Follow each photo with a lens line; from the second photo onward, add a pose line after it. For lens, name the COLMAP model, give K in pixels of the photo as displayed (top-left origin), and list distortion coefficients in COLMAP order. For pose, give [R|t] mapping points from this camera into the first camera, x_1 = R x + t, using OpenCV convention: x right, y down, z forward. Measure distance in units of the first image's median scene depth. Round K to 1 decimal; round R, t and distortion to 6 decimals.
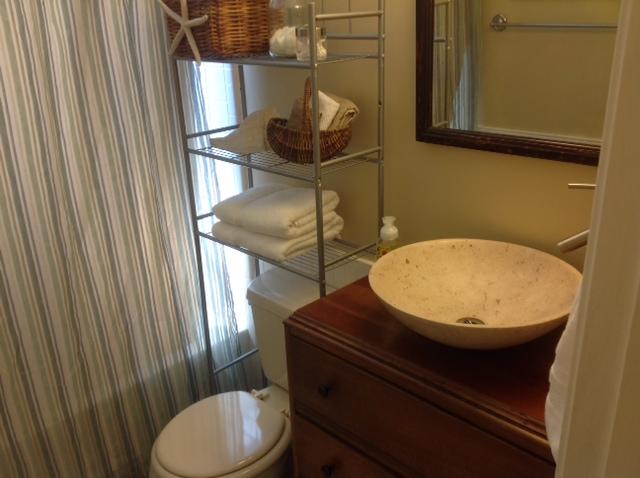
lens RADIAL K [[604.9, 0, 321.8], [0, 604.9, 239.5], [0, 0, 1]] dist [0.042830, 0.000000]
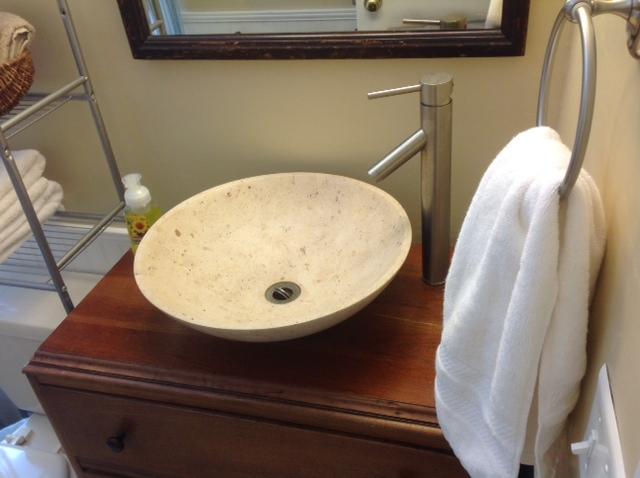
lens RADIAL K [[604.9, 0, 317.6], [0, 604.9, 235.4], [0, 0, 1]] dist [0.042830, 0.000000]
pose [[0.871409, -0.300641, 0.387636, 0.004036], [0.225494, 0.947249, 0.227753, -0.084292], [-0.435660, -0.111056, 0.893234, 0.254505]]
